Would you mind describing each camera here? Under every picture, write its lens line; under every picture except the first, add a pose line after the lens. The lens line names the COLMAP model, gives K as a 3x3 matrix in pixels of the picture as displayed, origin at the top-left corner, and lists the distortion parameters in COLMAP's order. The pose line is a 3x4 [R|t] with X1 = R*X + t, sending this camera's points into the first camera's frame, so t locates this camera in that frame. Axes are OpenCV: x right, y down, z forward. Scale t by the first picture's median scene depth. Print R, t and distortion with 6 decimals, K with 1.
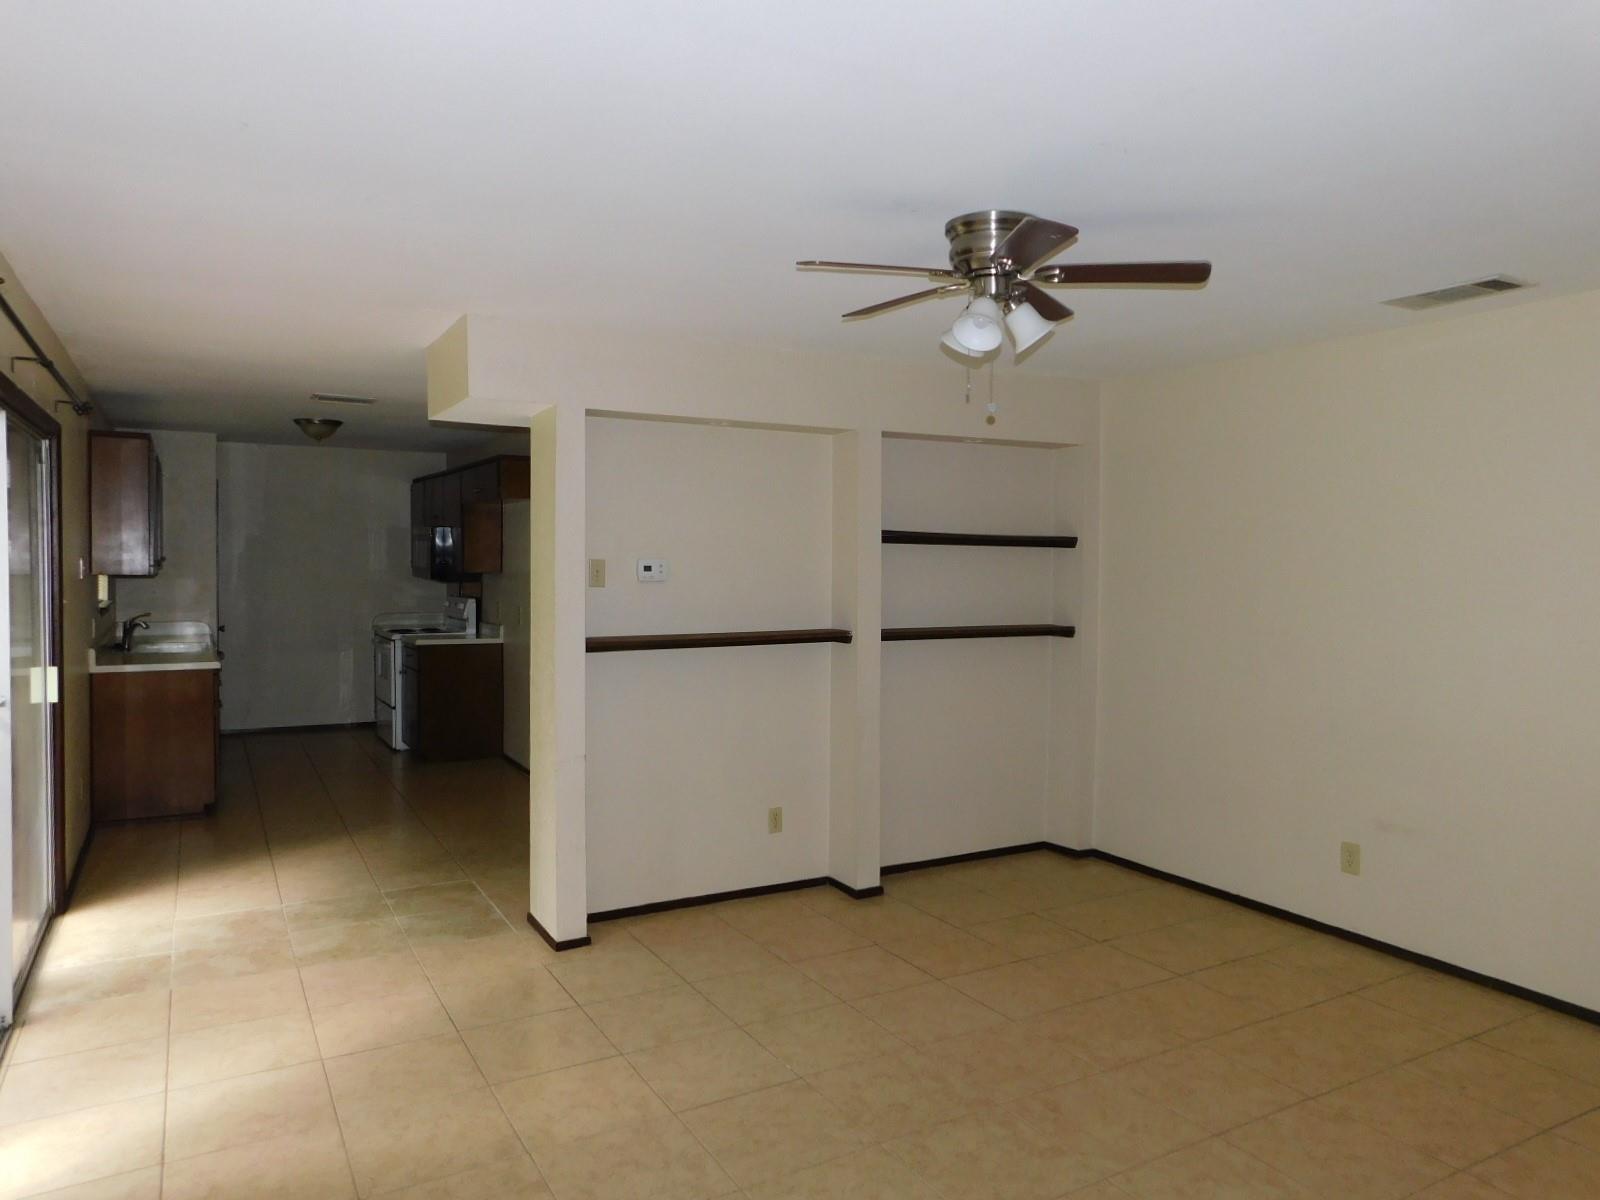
lens RADIAL K [[1080.3, 0, 800.0], [0, 1080.3, 600.0], [0, 0, 1]] dist [-0.034340, 0.000610]
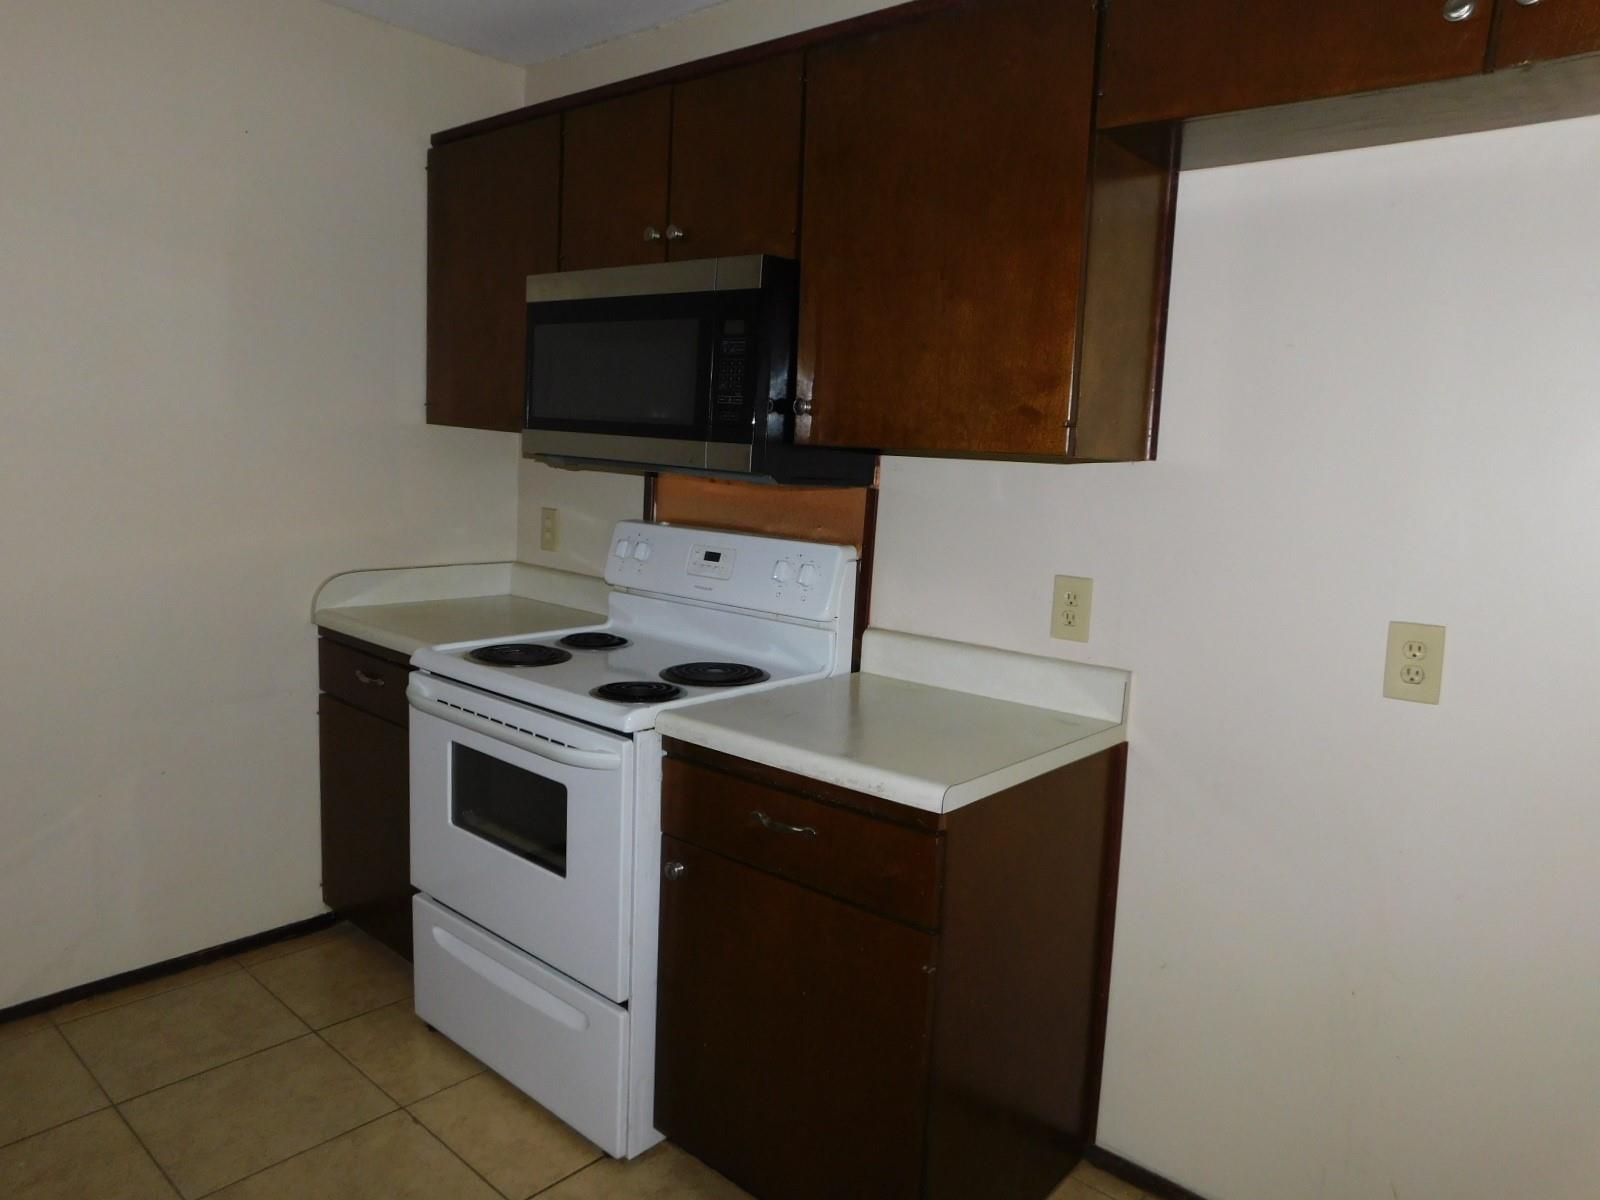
lens RADIAL K [[1080.3, 0, 800.0], [0, 1080.3, 600.0], [0, 0, 1]] dist [-0.034340, 0.000610]
pose [[0.946765, -0.000820, 0.321924, -0.405399], [-0.034351, 0.994030, 0.103559, -0.016206], [-0.320087, -0.109105, 0.941085, 0.747815]]
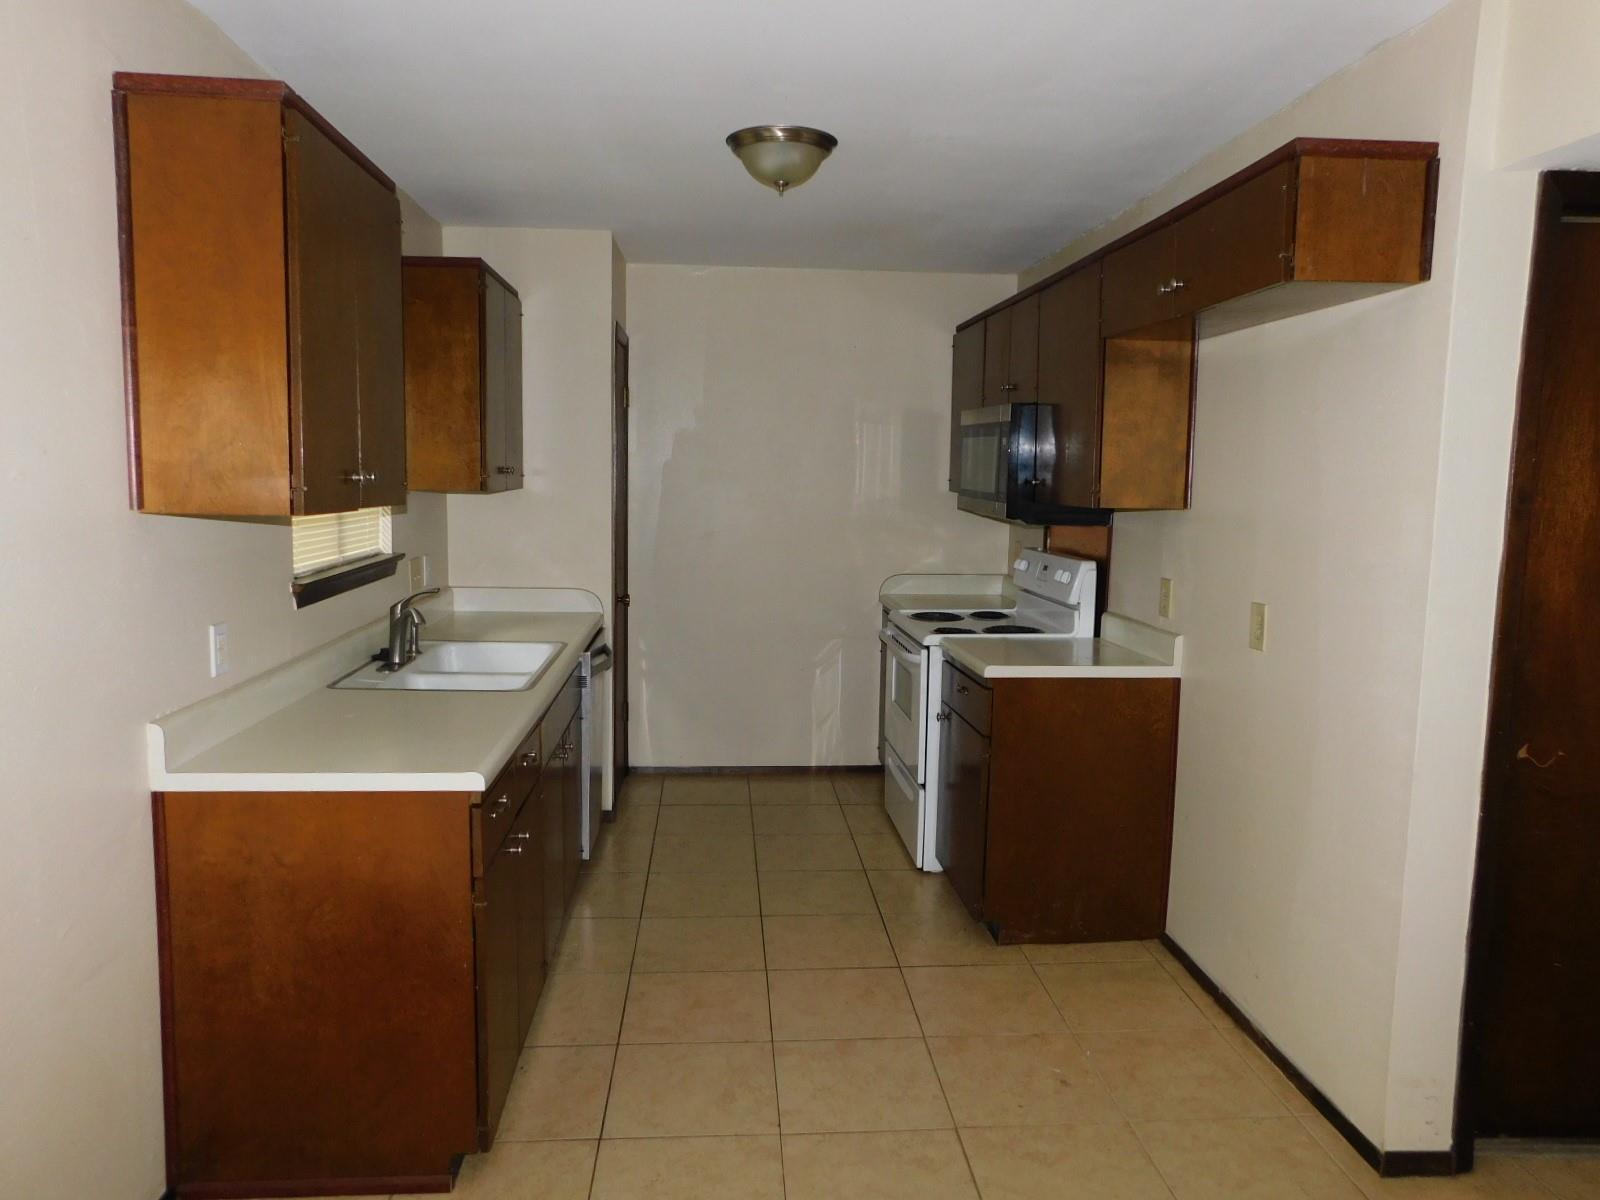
lens RADIAL K [[1080.3, 0, 800.0], [0, 1080.3, 600.0], [0, 0, 1]] dist [-0.034340, 0.000610]
pose [[0.906899, 0.057231, -0.417444, -0.223780], [-0.023661, 0.996086, 0.085159, -0.021534], [0.420684, -0.067353, 0.904703, 0.530775]]
